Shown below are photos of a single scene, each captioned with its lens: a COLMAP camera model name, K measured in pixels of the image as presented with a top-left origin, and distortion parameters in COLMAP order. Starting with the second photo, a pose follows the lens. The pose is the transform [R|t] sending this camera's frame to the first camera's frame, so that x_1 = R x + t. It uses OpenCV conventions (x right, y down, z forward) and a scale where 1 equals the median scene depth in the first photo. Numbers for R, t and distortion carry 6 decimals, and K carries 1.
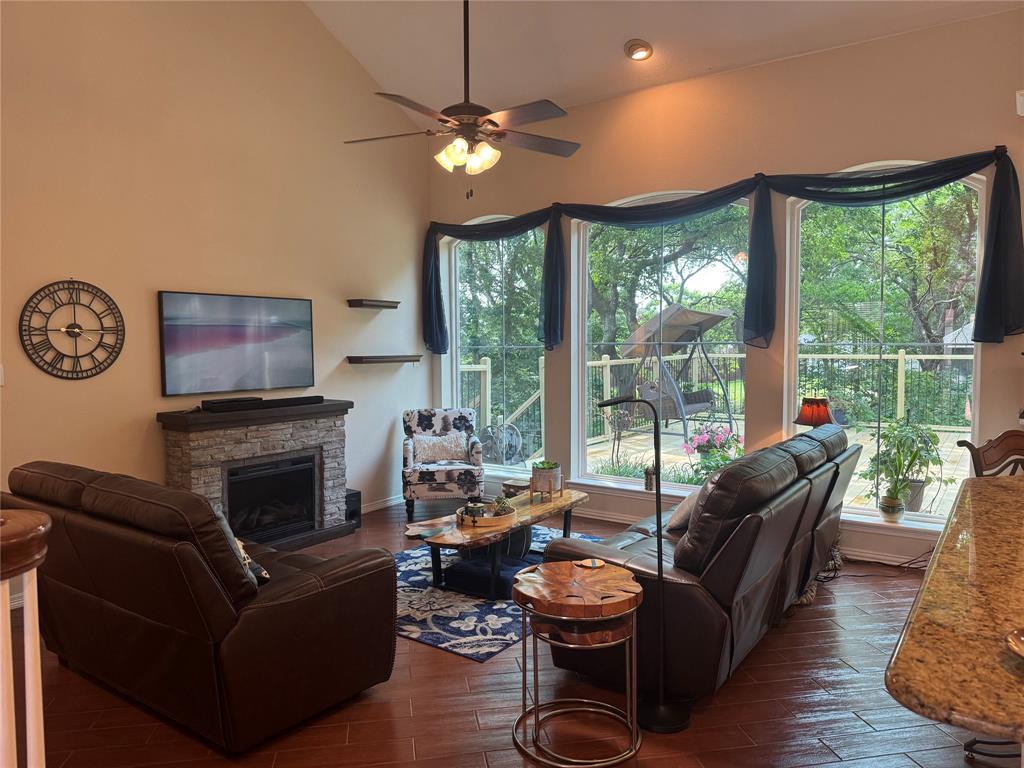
lens RADIAL K [[709.5, 0, 528.3], [0, 709.5, 397.6], [0, 0, 1]] dist [0.020948, -0.032630]
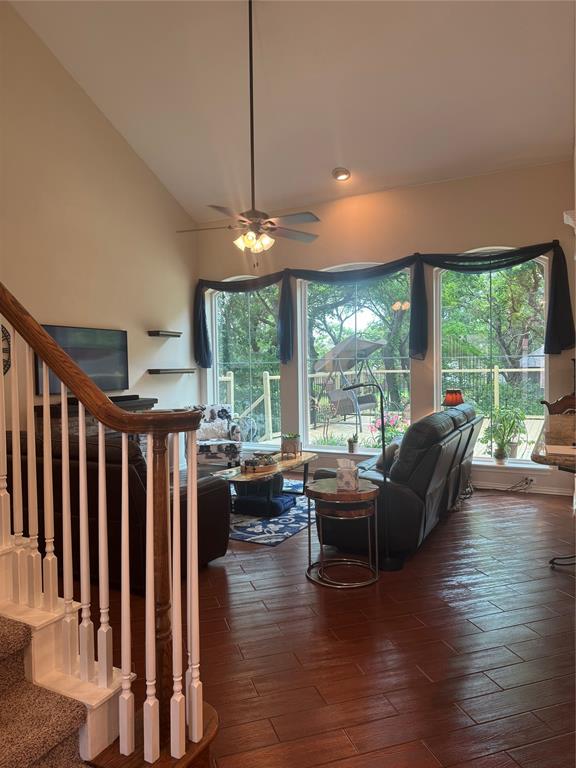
lens RADIAL K [[532.1, 0, 291.8], [0, 532.1, 391.4], [0, 0, 1]] dist [0.020948, -0.032630]
pose [[0.992211, -0.015009, 0.123662, -0.100648], [0.019048, 0.999321, -0.031543, 0.030095], [-0.123105, 0.033652, 0.991823, -0.143236]]
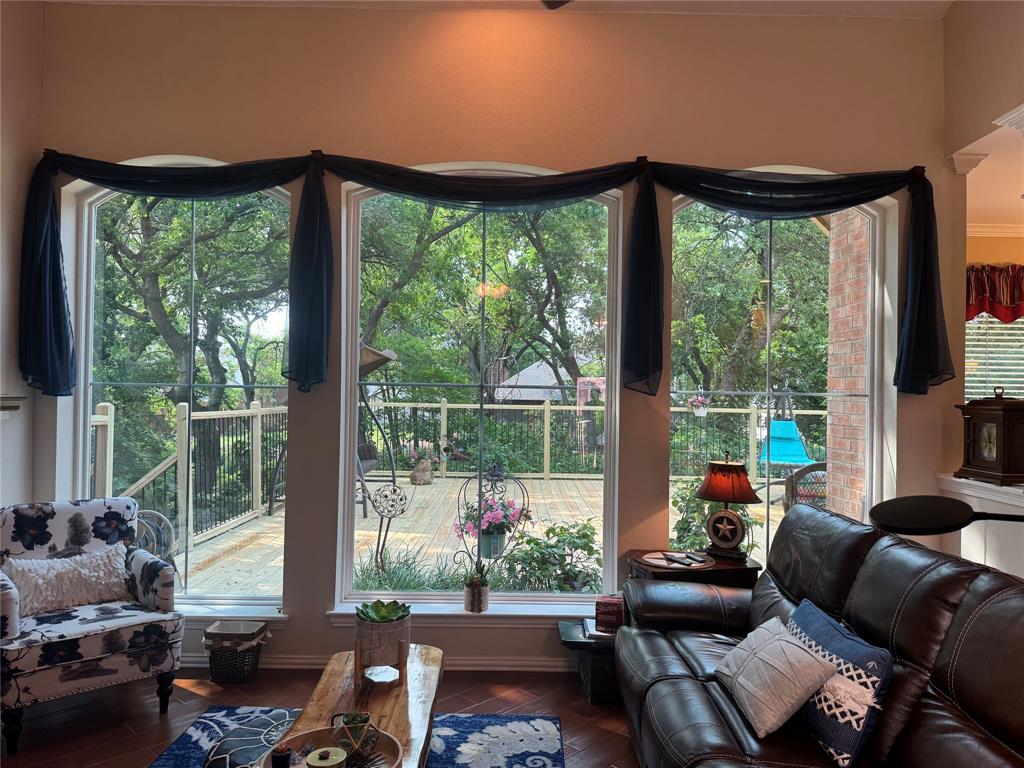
lens RADIAL K [[709.5, 0, 517.7], [0, 709.5, 394.3], [0, 0, 1]] dist [0.020948, -0.032630]
pose [[0.823660, 0.019278, 0.566756, -0.167763], [0.022002, 0.997583, -0.065908, -0.023847], [-0.566657, 0.066756, 0.821245, 0.434914]]
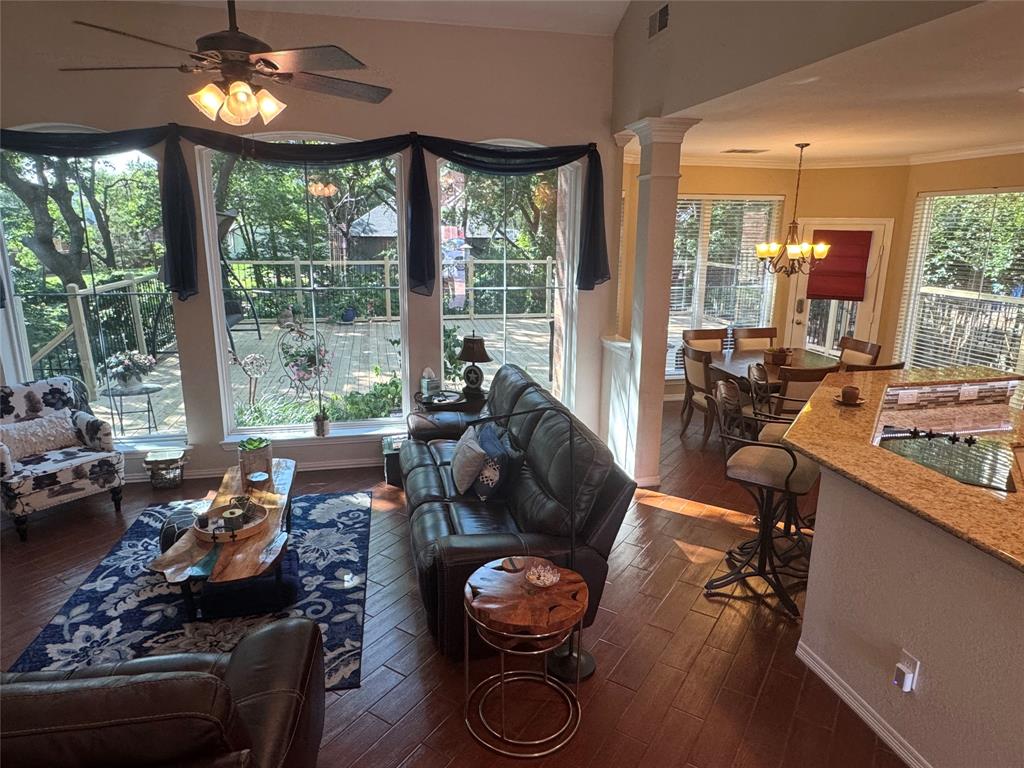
lens RADIAL K [[622.8, 0, 513.4], [0, 622.8, 376.0], [0, 0, 1]] dist [-0.002212, -0.013120]
pose [[0.684643, -0.156535, 0.711872, -0.261908], [0.038513, 0.983071, 0.179131, -0.102796], [-0.727861, -0.095225, 0.679081, 0.197444]]
